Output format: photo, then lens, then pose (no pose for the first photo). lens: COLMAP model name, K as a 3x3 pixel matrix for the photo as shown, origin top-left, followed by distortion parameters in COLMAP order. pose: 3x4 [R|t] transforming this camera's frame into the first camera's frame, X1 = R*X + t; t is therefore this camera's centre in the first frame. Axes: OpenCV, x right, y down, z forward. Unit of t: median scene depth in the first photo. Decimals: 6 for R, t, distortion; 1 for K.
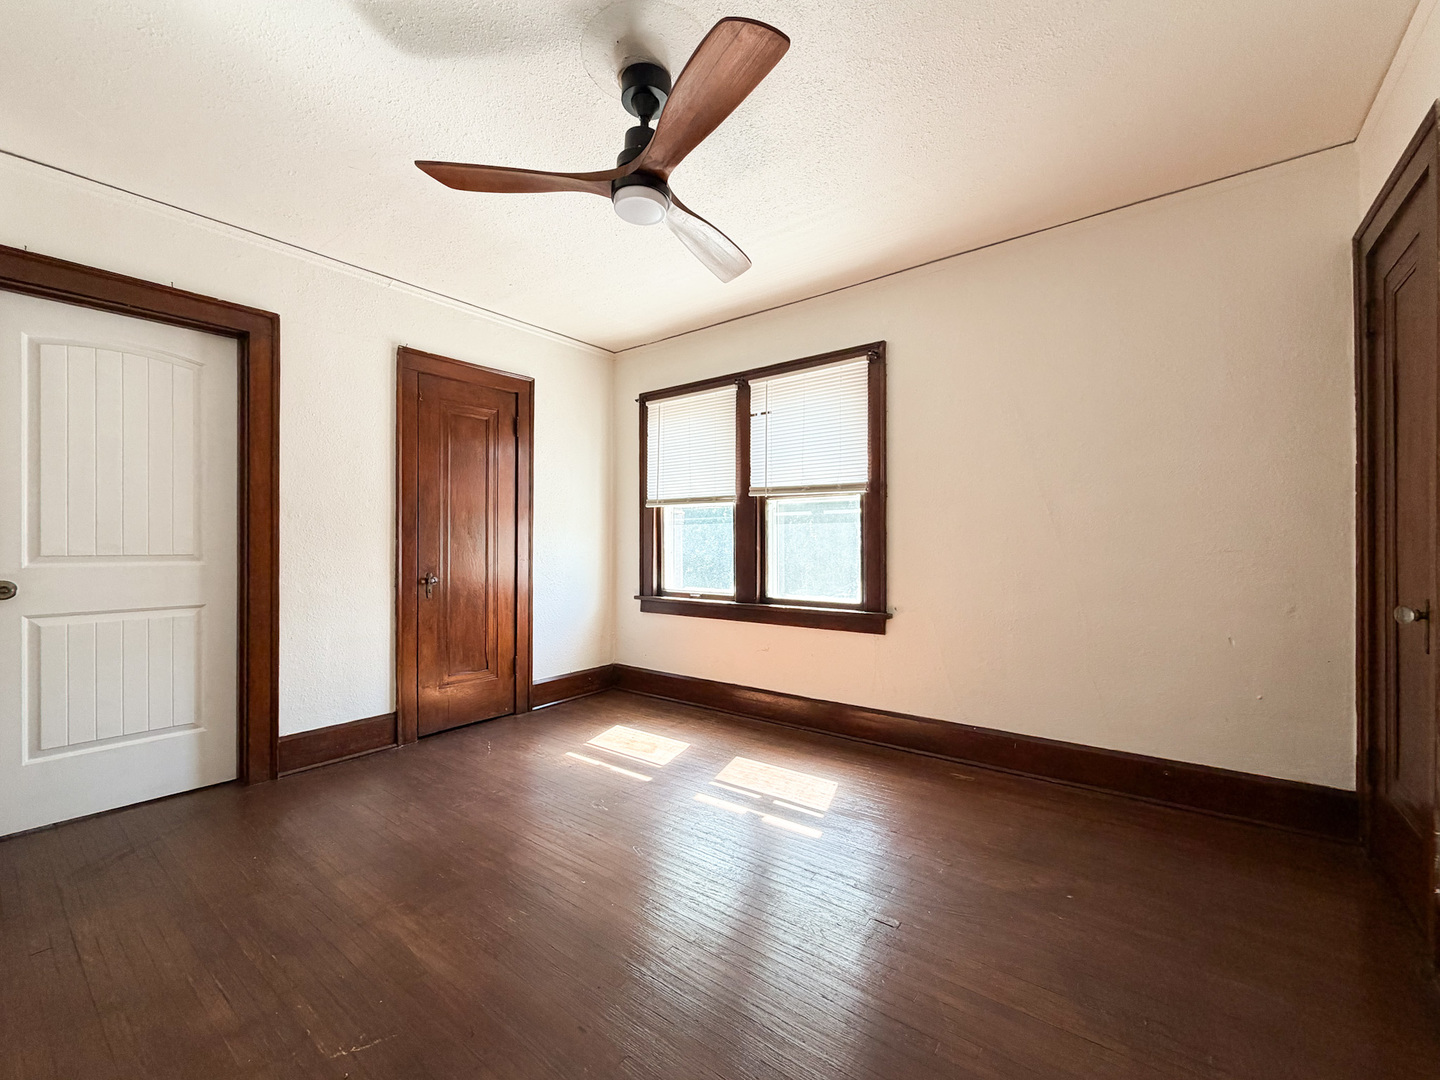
lens RADIAL K [[595.1, 0, 720.0], [0, 595.1, 540.0], [0, 0, 1]] dist [-0.002106, -0.000223]
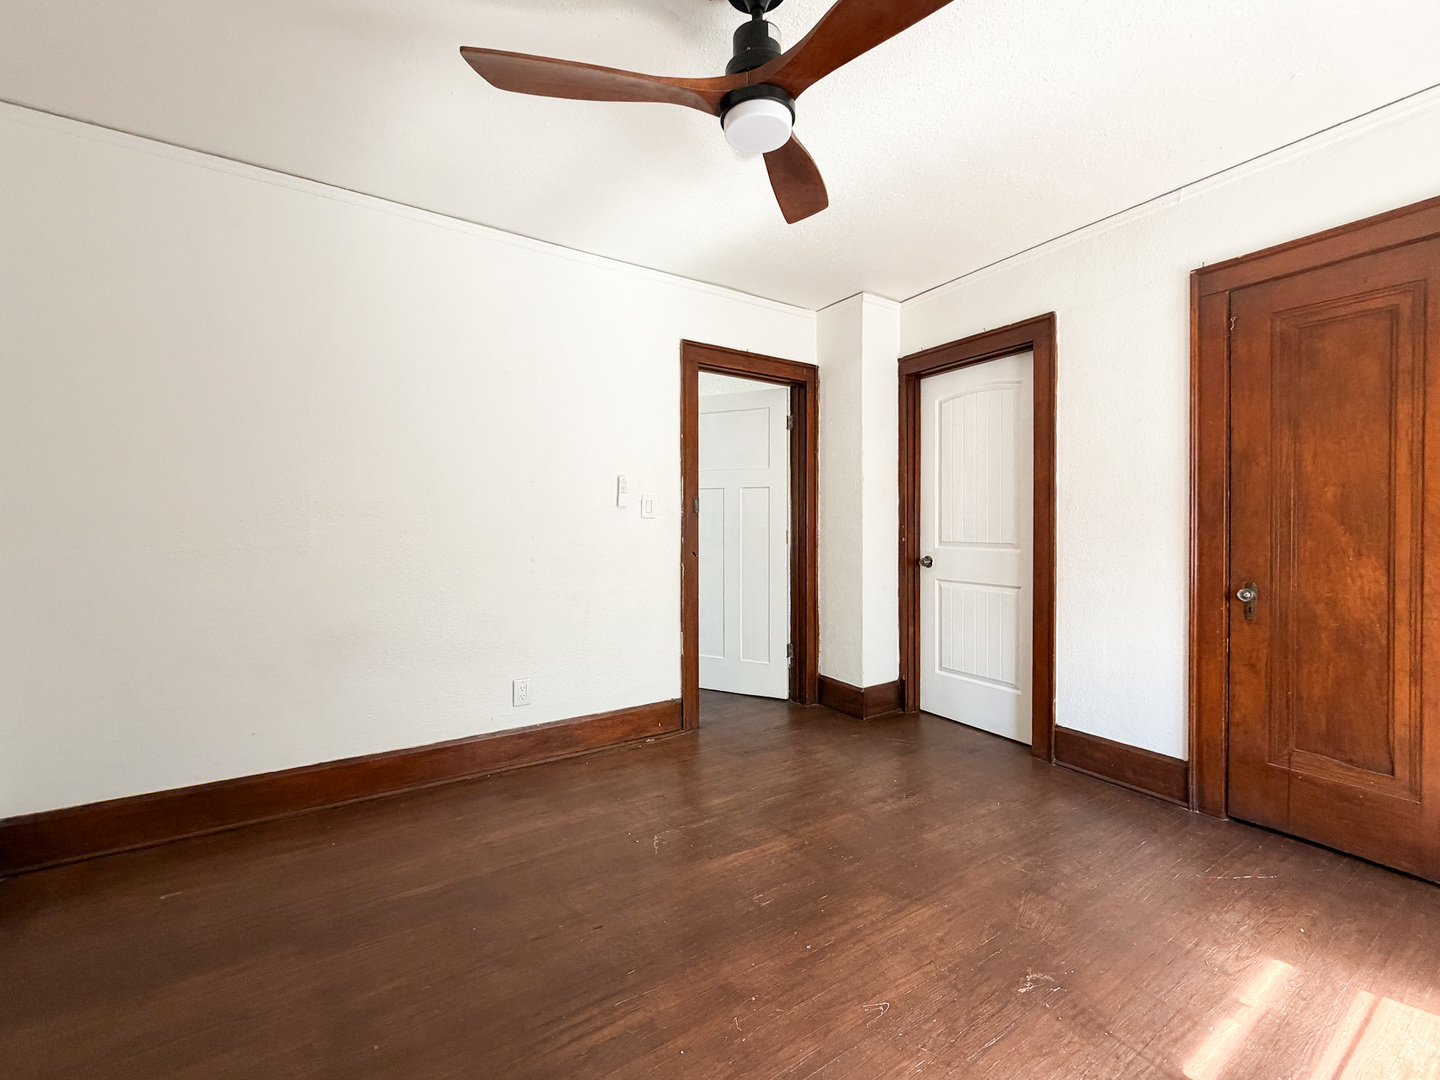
lens RADIAL K [[587.7, 0, 721.7], [0, 587.7, 527.8], [0, 0, 1]] dist [-0.002372, -0.000385]
pose [[-0.329405, 0.004562, -0.944178, 0.401740], [0.003123, 0.999988, 0.003742, -0.012877], [0.944184, -0.001716, -0.329415, 0.793456]]
